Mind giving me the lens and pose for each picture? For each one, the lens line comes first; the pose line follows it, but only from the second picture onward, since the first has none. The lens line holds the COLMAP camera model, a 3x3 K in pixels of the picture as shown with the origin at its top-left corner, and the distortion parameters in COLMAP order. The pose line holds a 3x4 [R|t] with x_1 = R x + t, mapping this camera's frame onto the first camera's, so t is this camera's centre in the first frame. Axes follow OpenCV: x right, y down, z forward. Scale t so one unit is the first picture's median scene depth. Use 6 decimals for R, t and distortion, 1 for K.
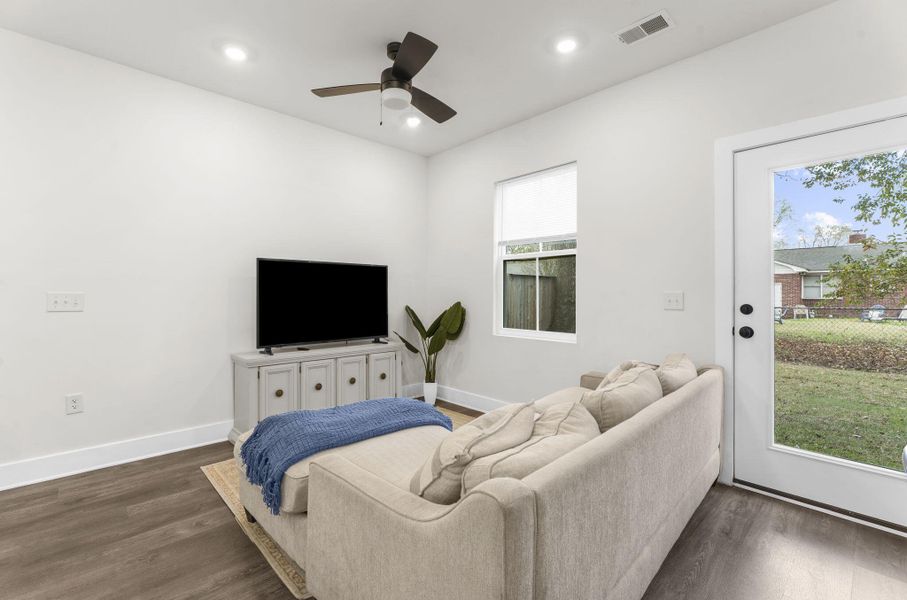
lens RADIAL K [[404.9, 0, 443.6], [0, 404.9, 293.1], [0, 0, 1]] dist [0.001415, 0.000085]
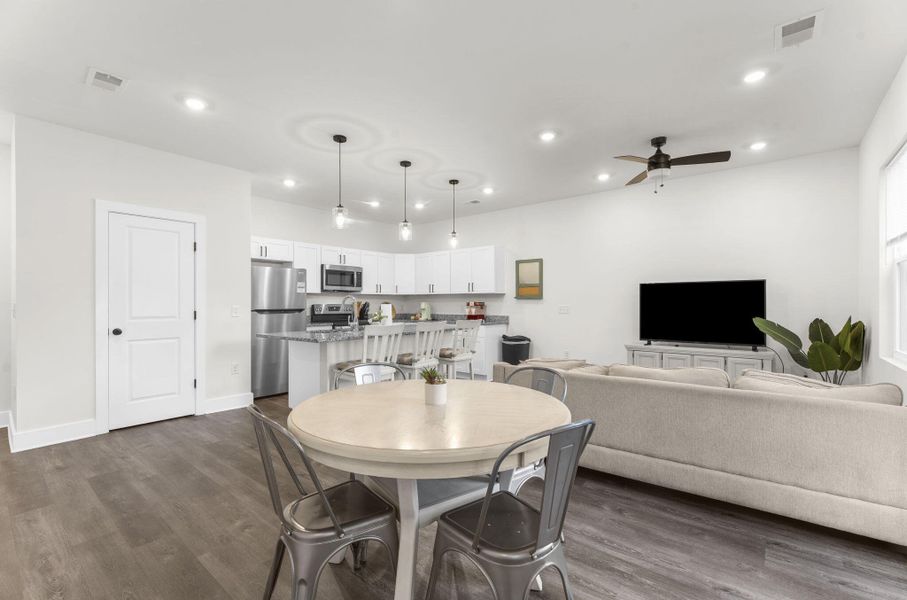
lens RADIAL K [[397.0, 0, 450.3], [0, 397.0, 303.8], [0, 0, 1]] dist [0.001435, -0.000014]
pose [[0.137621, -0.002207, -0.990482, 0.918339], [0.004183, 0.999990, -0.001647, -0.006354], [0.990476, -0.003917, 0.137629, 0.038788]]
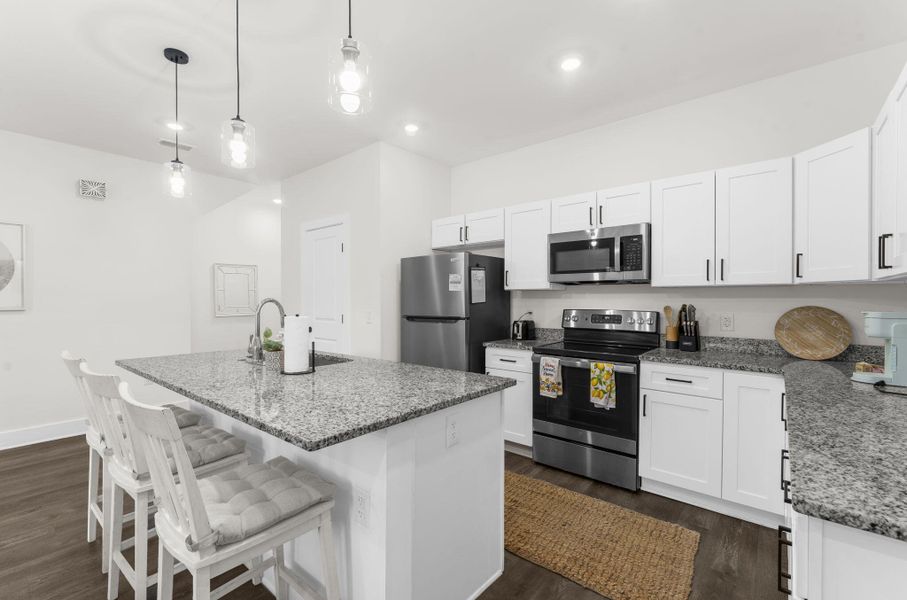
lens RADIAL K [[397.0, 0, 450.3], [0, 397.0, 303.8], [0, 0, 1]] dist [0.001435, -0.000014]
pose [[-0.992506, -0.003555, -0.122143, -0.569792], [-0.003897, 0.999989, 0.002561, -0.024471], [0.122132, 0.003017, -0.992509, 0.628940]]
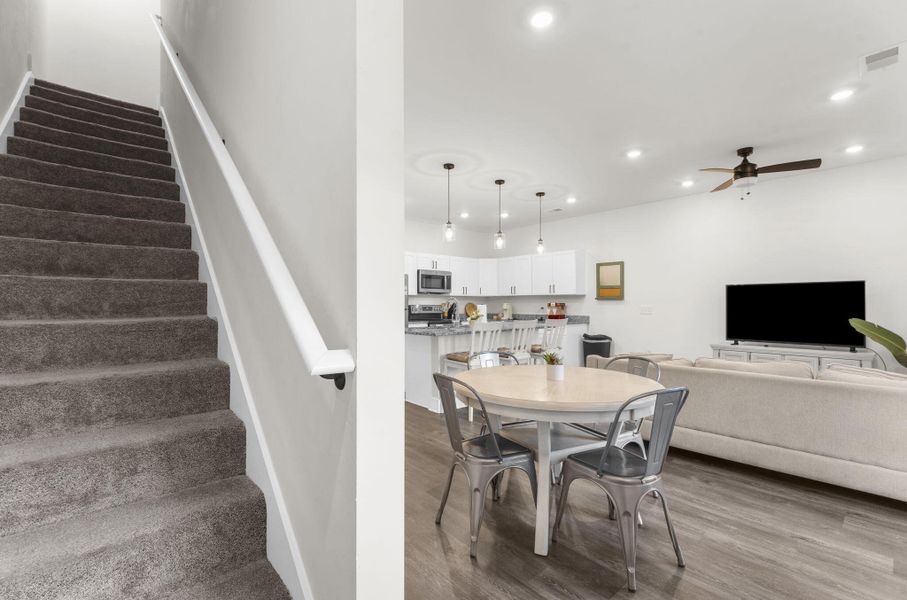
lens RADIAL K [[396.0, 0, 448.6], [0, 396.0, 301.8], [0, 0, 1]] dist [0.000916, 0.000166]
pose [[-0.029587, -0.008533, -0.999526, 1.090635], [0.002703, 0.999959, -0.008617, -0.006798], [0.999559, -0.002957, -0.029563, -0.070848]]
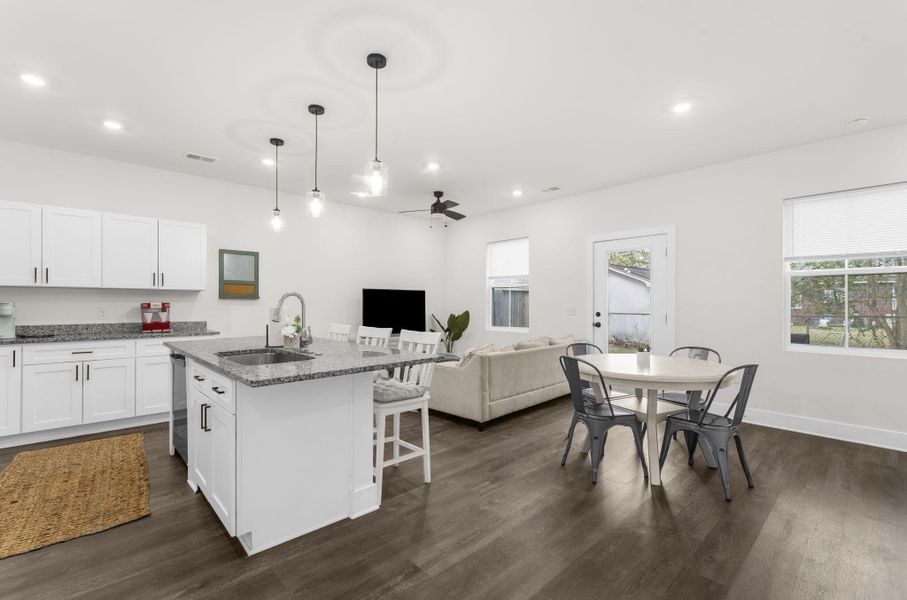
lens RADIAL K [[396.0, 0, 448.6], [0, 396.0, 301.8], [0, 0, 1]] dist [0.000916, 0.000166]
pose [[0.999973, -0.000661, 0.007343, -0.059099], [0.000690, 0.999992, -0.003866, -0.014465], [-0.007341, 0.003871, 0.999966, -0.826094]]
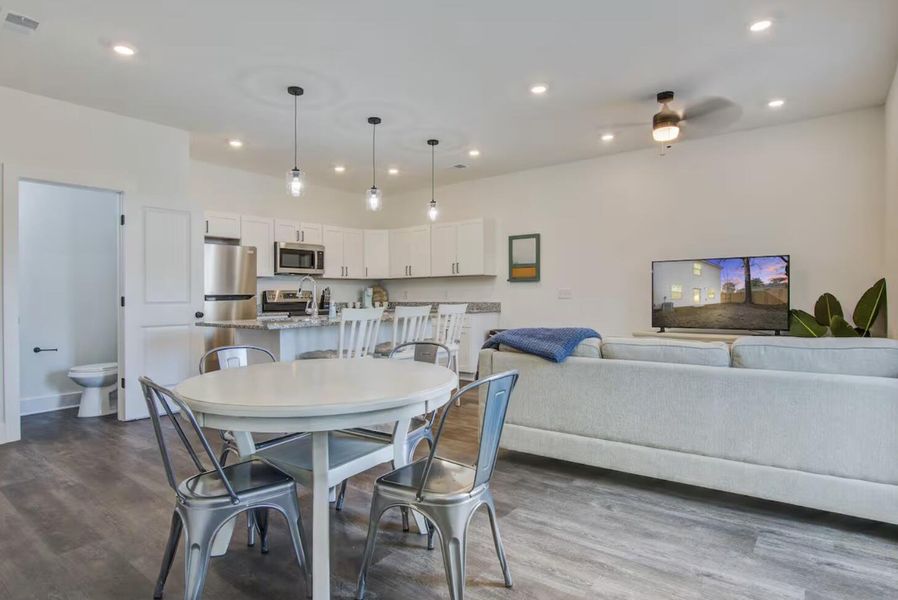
lens RADIAL K [[489.2, 0, 455.9], [0, 489.2, 296.6], [0, 0, 1]] dist [-0.016560, 0.001000]
pose [[0.172161, -0.000324, -0.985069, 0.977178], [0.012148, 0.999925, 0.001794, 0.020082], [0.984994, -0.012275, 0.172152, 0.061306]]
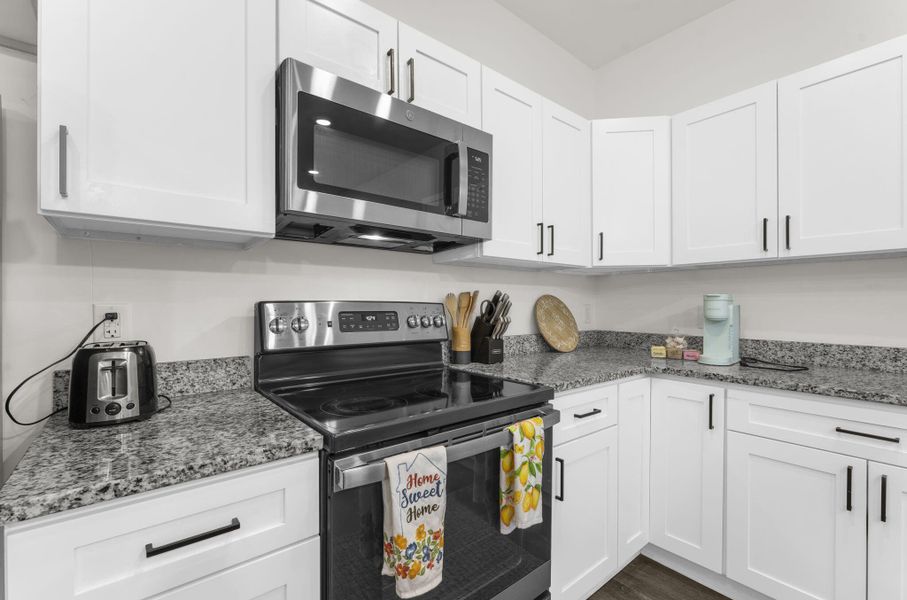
lens RADIAL K [[396.0, 0, 448.6], [0, 396.0, 301.8], [0, 0, 1]] dist [0.000916, 0.000166]
pose [[-0.057105, -0.002204, -0.998366, -0.626066], [0.002091, 0.999995, -0.002327, -0.007449], [0.998366, -0.002220, -0.057100, -0.141178]]
